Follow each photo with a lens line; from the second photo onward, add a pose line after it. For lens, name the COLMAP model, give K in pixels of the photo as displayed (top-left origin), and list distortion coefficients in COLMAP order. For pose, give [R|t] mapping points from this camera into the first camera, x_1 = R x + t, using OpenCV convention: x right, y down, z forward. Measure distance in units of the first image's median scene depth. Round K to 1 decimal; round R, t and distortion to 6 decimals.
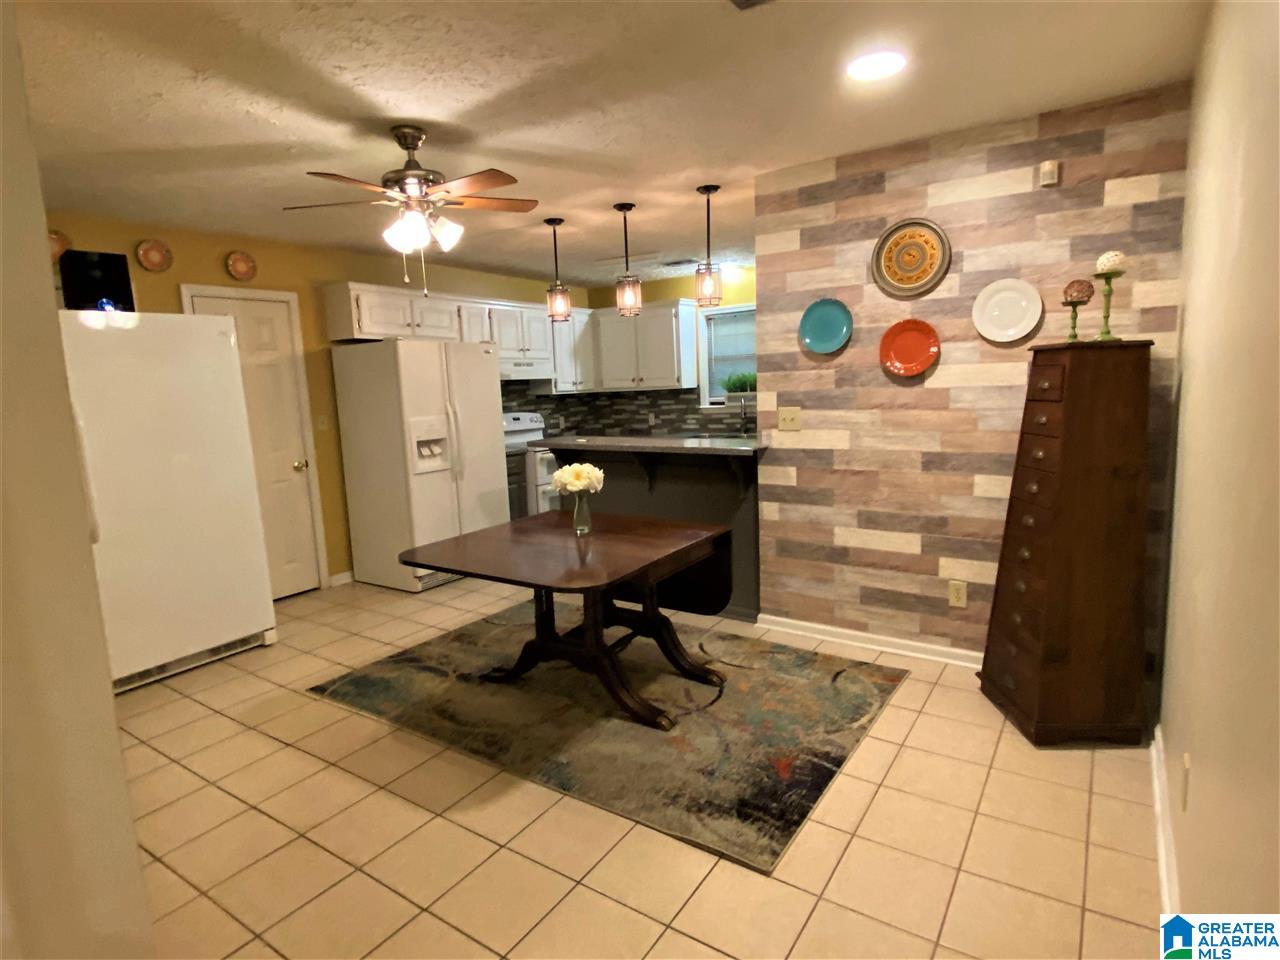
lens RADIAL K [[688.6, 0, 643.0], [0, 688.6, 480.7], [0, 0, 1]] dist [0.039343, -0.030135]
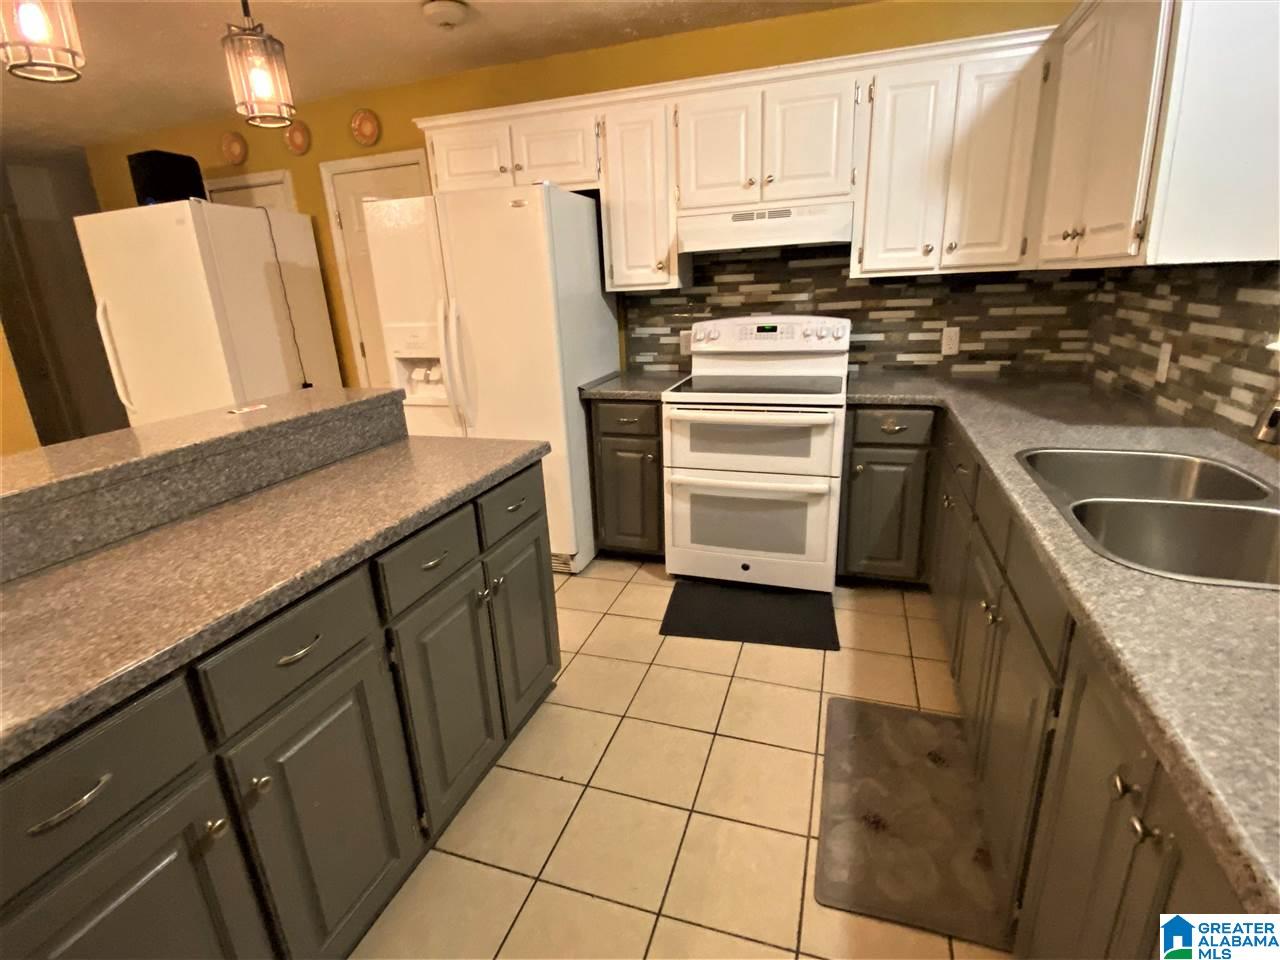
lens RADIAL K [[643.4, 0, 636.3], [0, 643.4, 482.4], [0, 0, 1]] dist [0.003862, -0.000823]
pose [[0.262394, 0.313529, -0.912606, 0.253626], [-0.100273, 0.949483, 0.297367, -0.108680], [0.959737, 0.013483, 0.280578, 0.742487]]
